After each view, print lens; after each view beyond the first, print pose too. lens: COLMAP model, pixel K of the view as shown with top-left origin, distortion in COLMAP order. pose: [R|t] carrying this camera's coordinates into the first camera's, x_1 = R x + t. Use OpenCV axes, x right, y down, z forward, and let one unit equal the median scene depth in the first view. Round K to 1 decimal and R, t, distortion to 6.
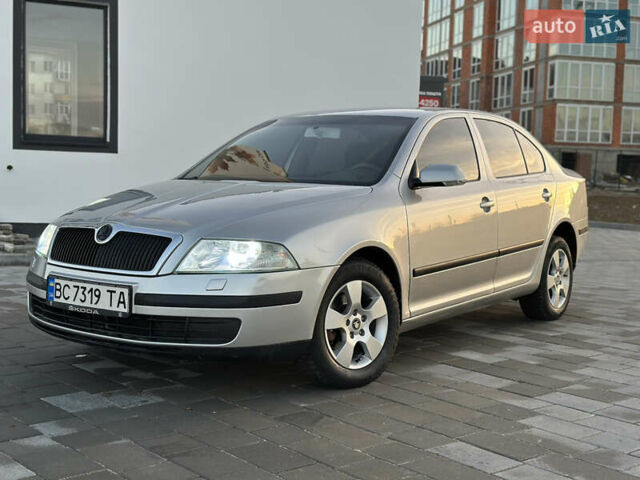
lens RADIAL K [[911.8, 0, 319.0], [0, 911.8, 238.6], [0, 0, 1]] dist [0.186323, -0.043061]
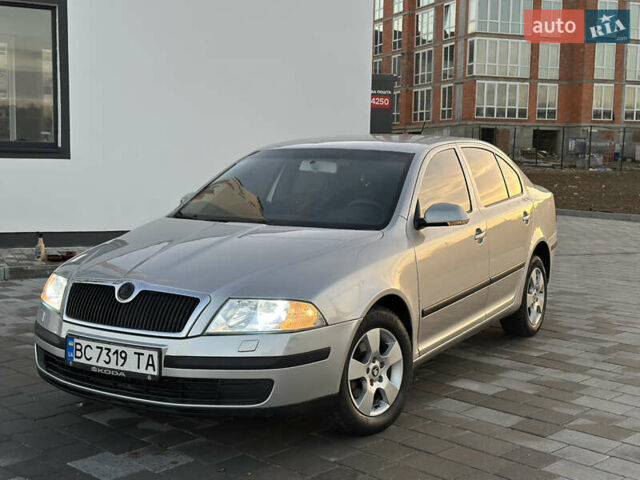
lens RADIAL K [[909.5, 0, 326.8], [0, 909.5, 238.8], [0, 0, 1]] dist [0.206448, -0.093350]
pose [[0.995032, -0.019404, 0.097645, -0.109573], [0.016113, 0.999279, 0.034382, -0.089801], [-0.098242, -0.032637, 0.994627, -0.001590]]
